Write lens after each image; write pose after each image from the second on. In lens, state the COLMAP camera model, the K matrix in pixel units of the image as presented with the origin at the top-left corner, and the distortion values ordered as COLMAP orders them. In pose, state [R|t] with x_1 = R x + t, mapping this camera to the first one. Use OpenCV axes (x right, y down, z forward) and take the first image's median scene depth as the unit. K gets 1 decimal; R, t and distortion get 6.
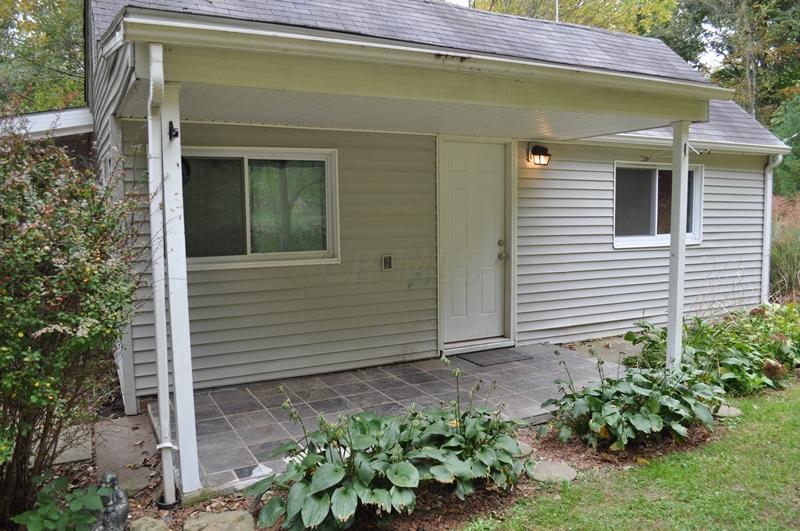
lens RADIAL K [[632.7, 0, 400.5], [0, 632.7, 249.3], [0, 0, 1]] dist [-0.052736, 0.002800]
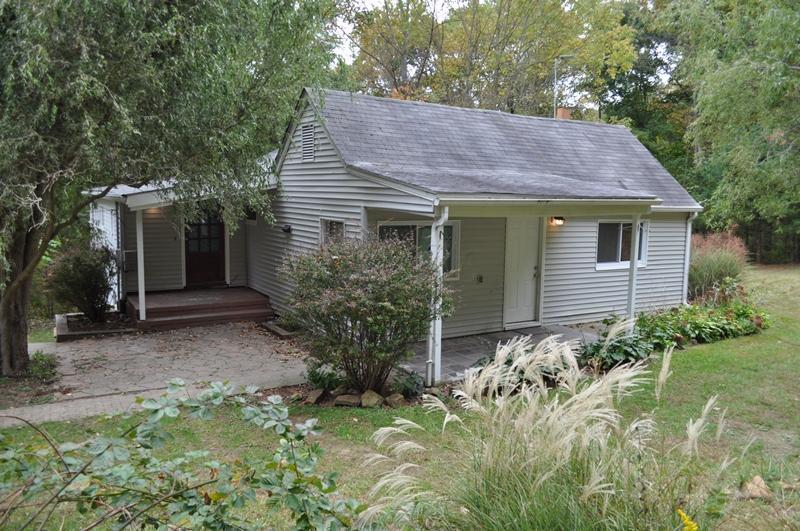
lens RADIAL K [[632.7, 0, 400.5], [0, 632.7, 249.3], [0, 0, 1]] dist [-0.052736, 0.002800]
pose [[0.997524, 0.022416, 0.066656, -0.339044], [-0.023675, 0.999555, 0.018158, -0.085193], [-0.066219, -0.019691, 0.997611, -0.743031]]
